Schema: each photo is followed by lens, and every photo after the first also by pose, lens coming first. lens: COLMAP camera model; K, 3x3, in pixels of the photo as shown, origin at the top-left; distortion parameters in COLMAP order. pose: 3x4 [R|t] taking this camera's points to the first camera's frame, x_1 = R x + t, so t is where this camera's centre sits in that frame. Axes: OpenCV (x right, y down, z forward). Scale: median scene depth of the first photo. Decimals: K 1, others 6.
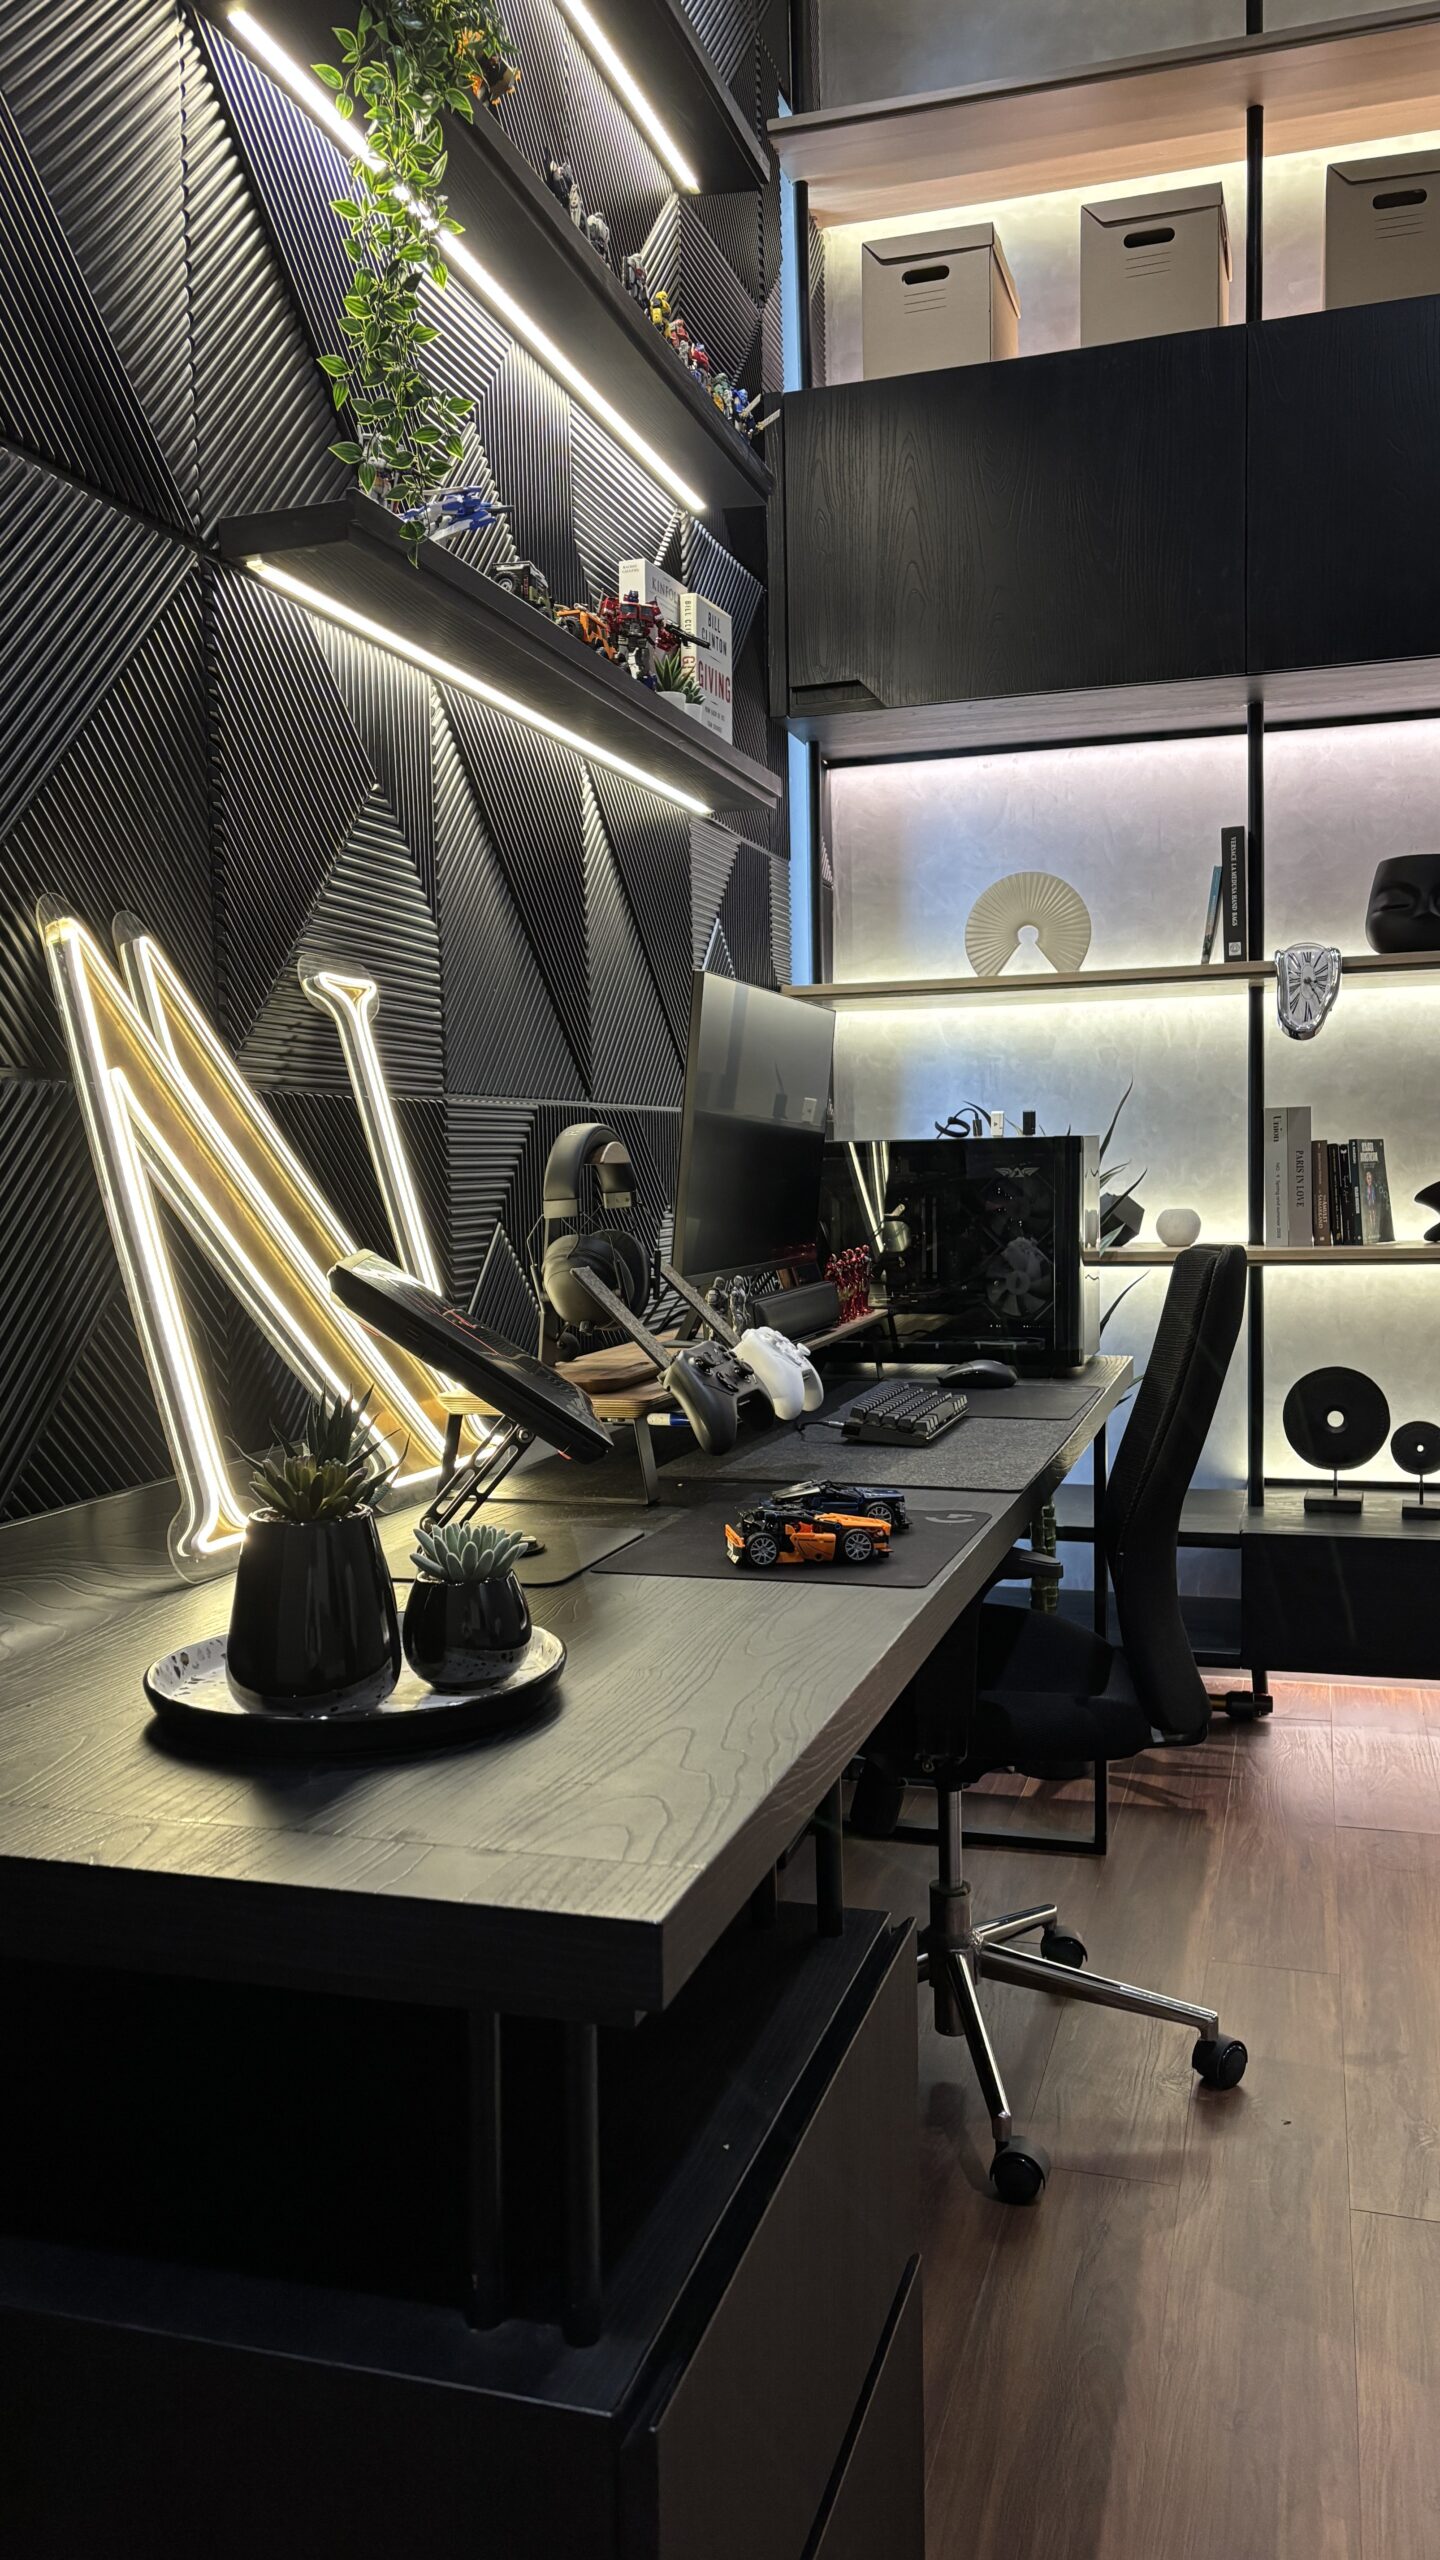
lens RADIAL K [[1934.8, 0, 710.0], [0, 1934.8, 1286.6], [0, 0, 1]] dist [0.044767, -0.043369]
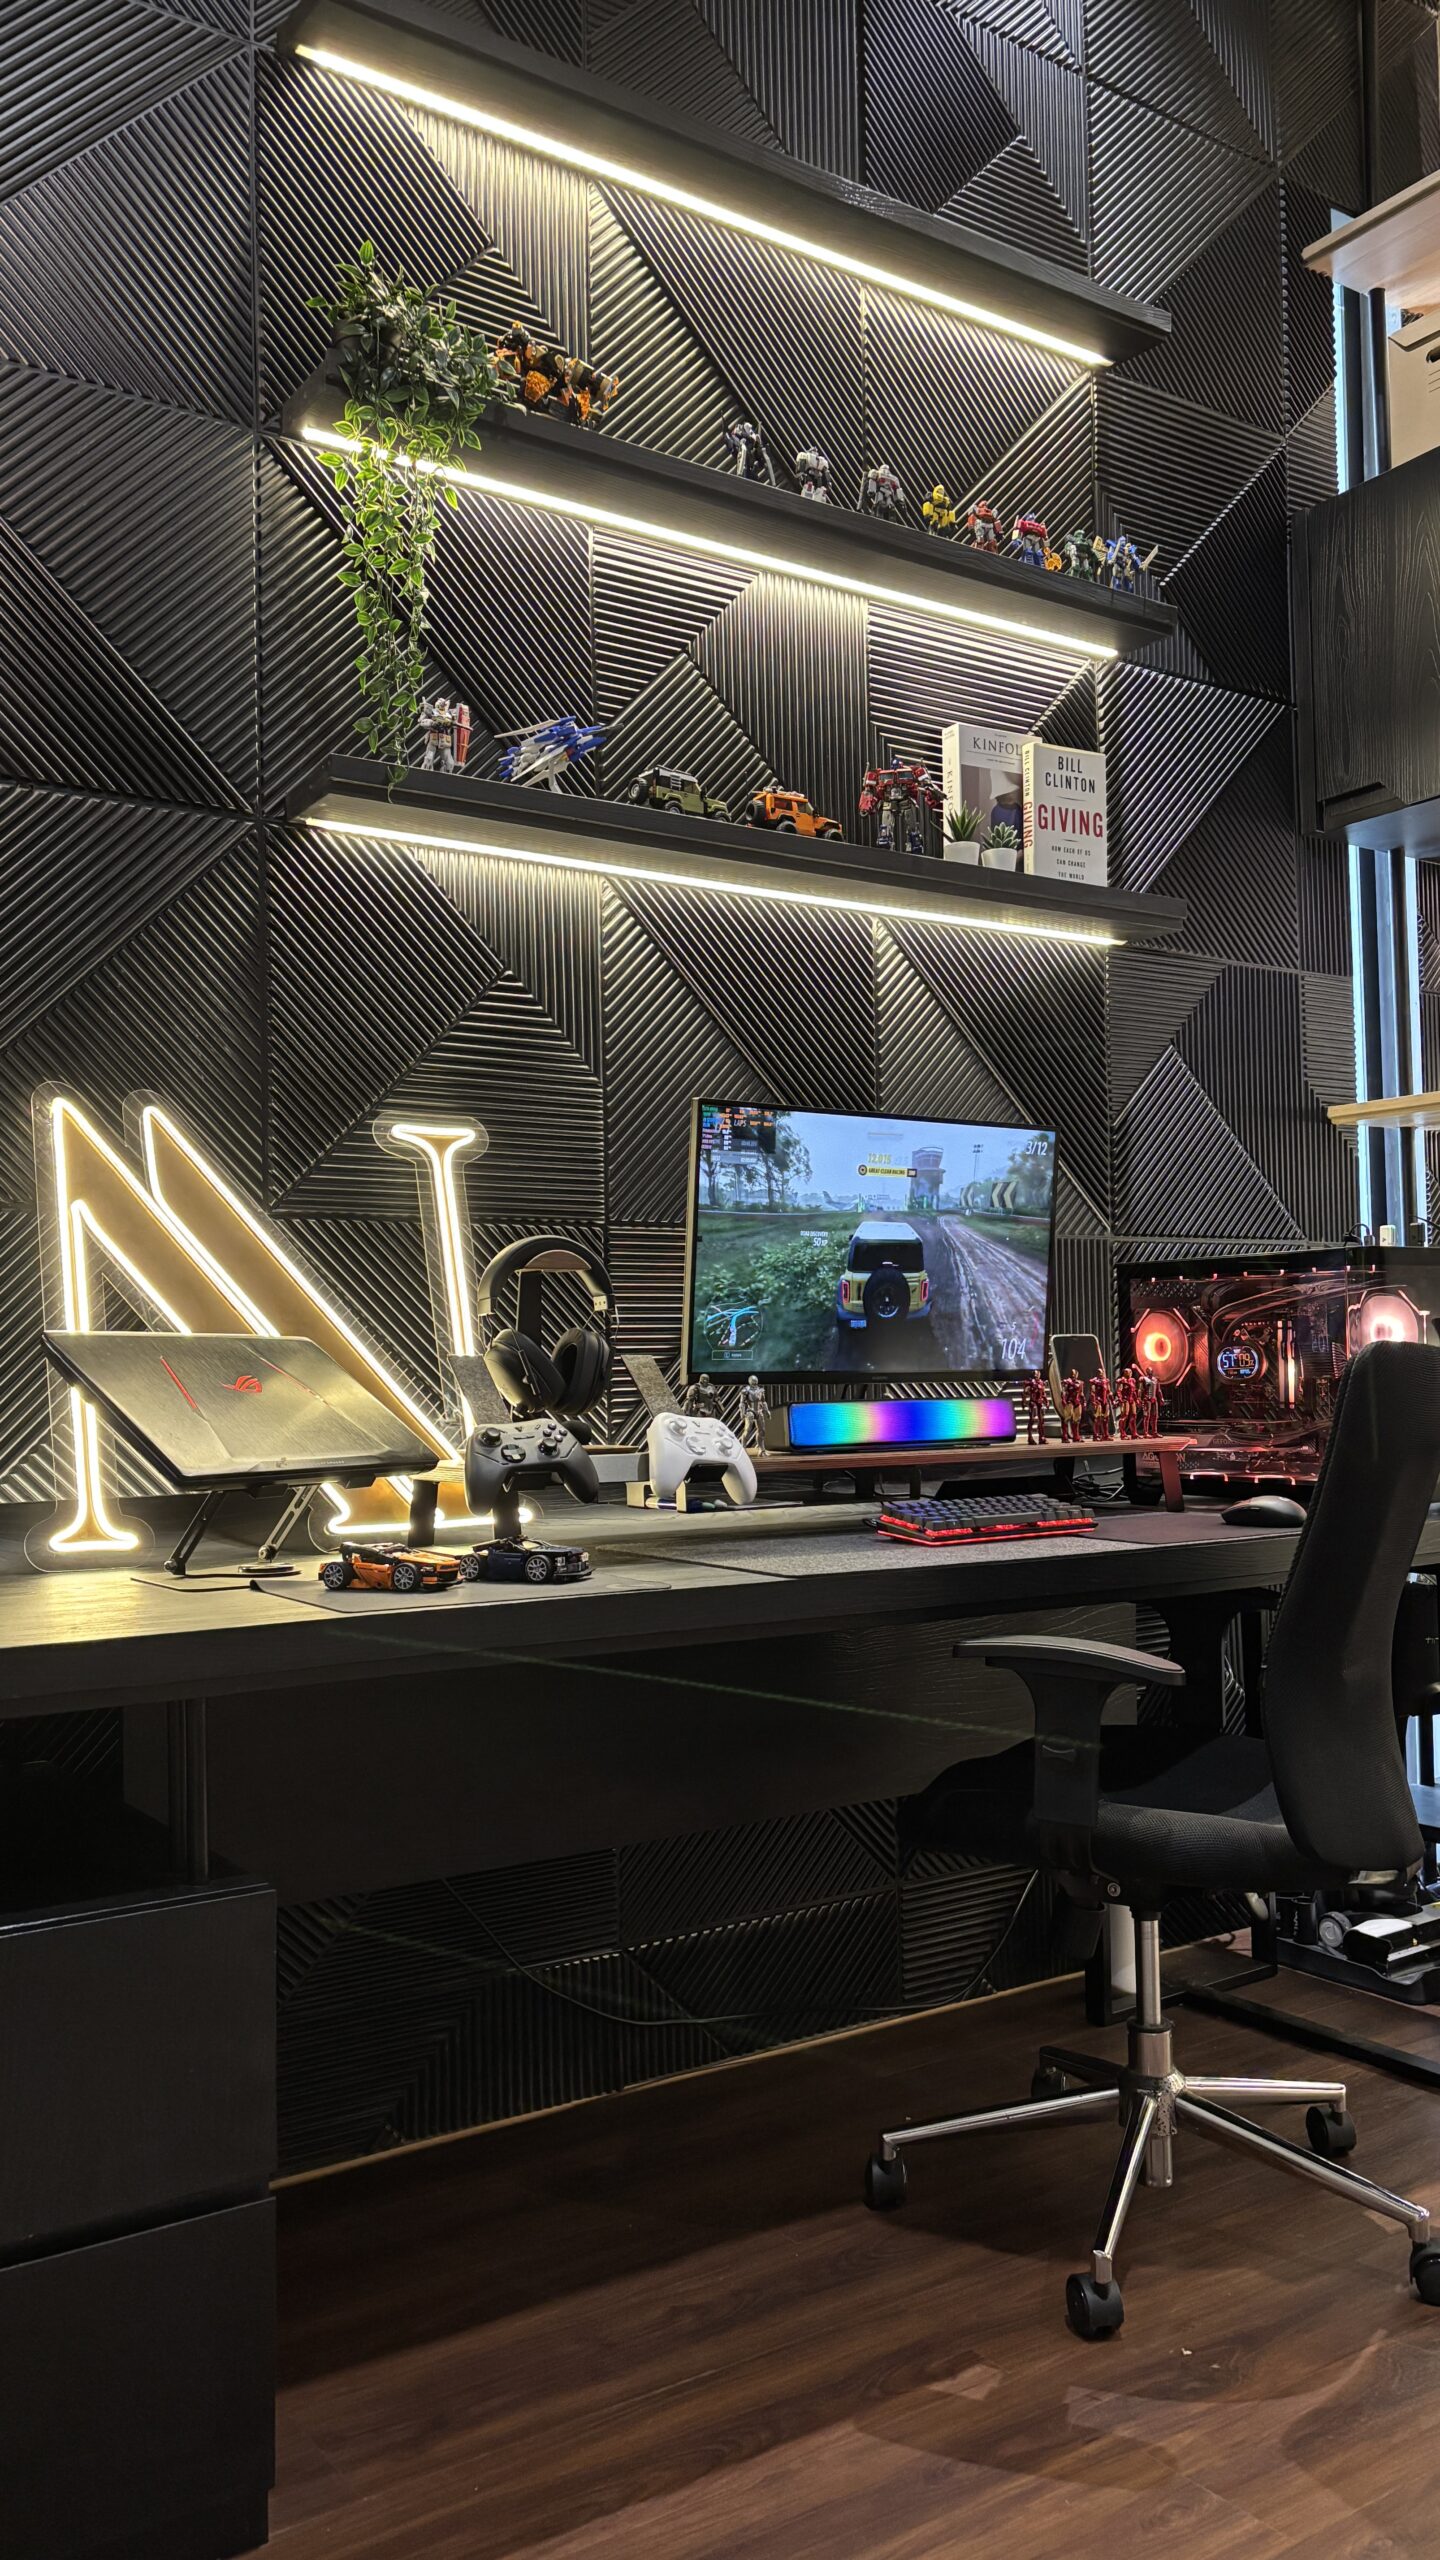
lens RADIAL K [[1934.8, 0, 717.9], [0, 1934.8, 1285.5], [0, 0, 1]] dist [0.044767, -0.043369]
pose [[0.779885, -0.020652, -0.625582, 0.408578], [-0.038294, 0.996009, -0.080621, 0.019634], [0.624750, 0.086831, 0.775982, 0.087948]]
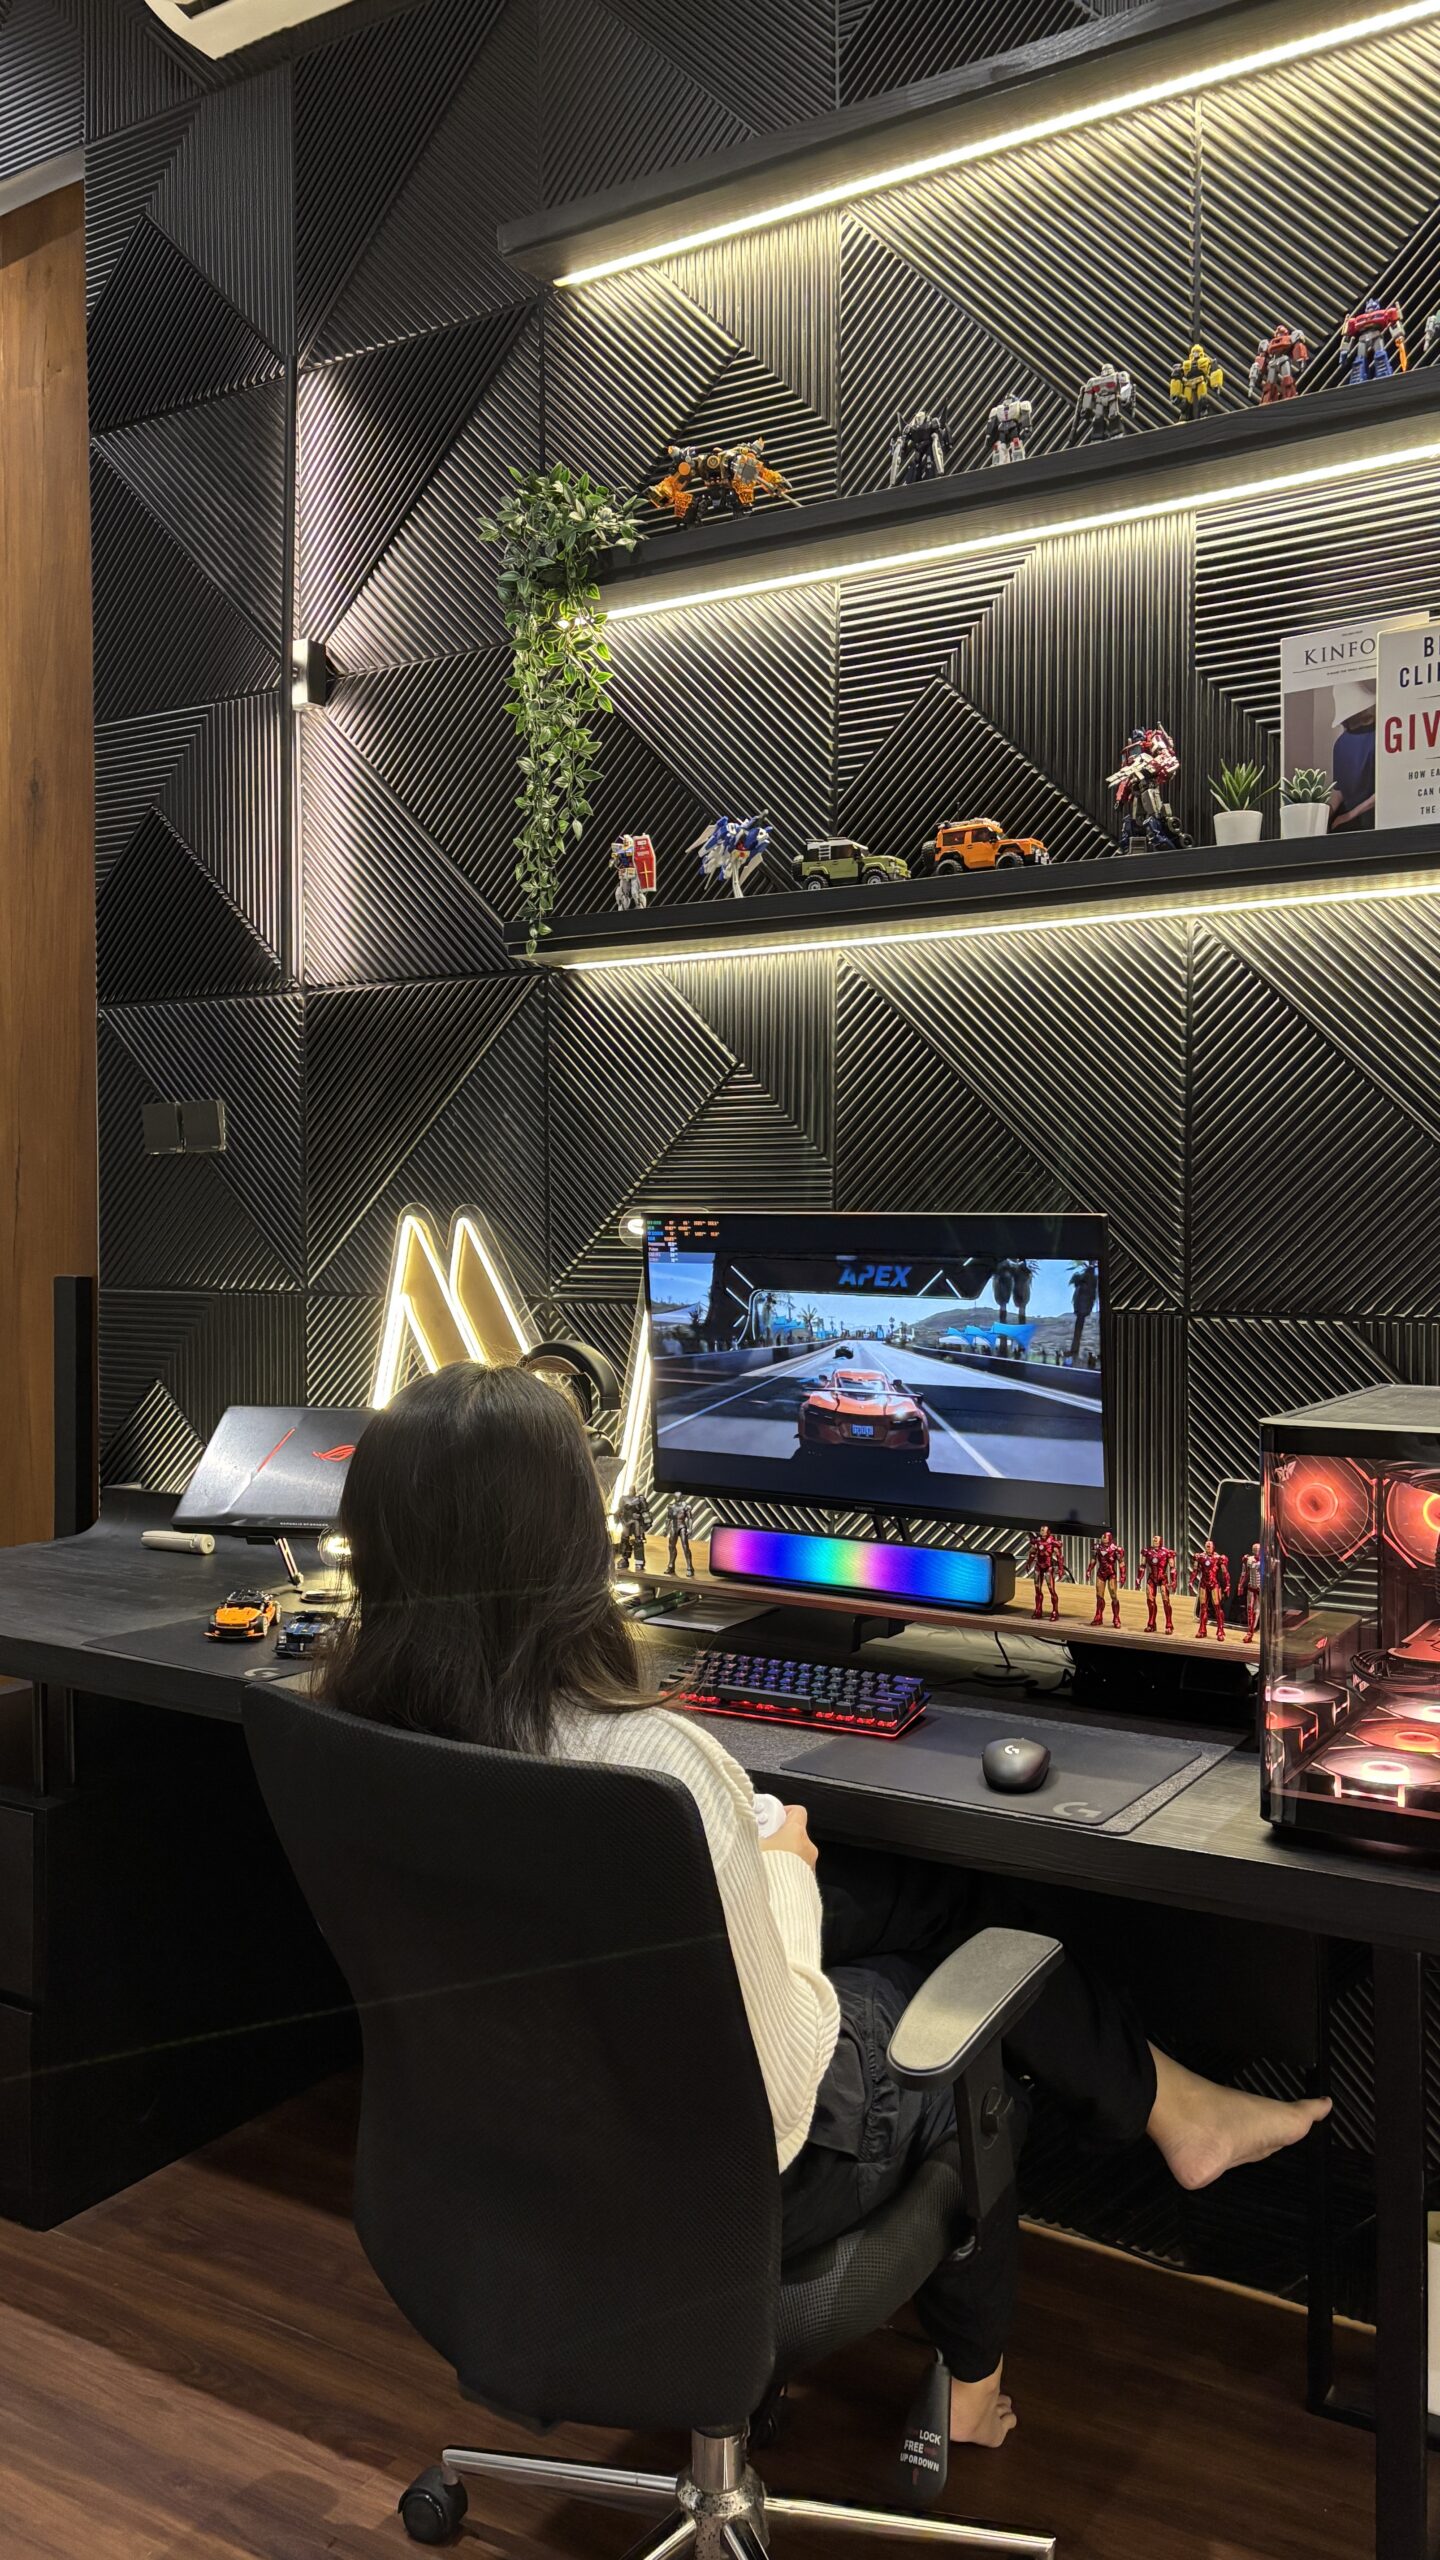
lens RADIAL K [[1934.8, 0, 719.8], [0, 1934.8, 1259.1], [0, 0, 1]] dist [0.044767, -0.043369]
pose [[-0.261464, 0.042327, -0.964285, 0.627748], [-0.056719, 0.996638, 0.059127, -0.120434], [0.963545, 0.070153, -0.258184, 0.778444]]
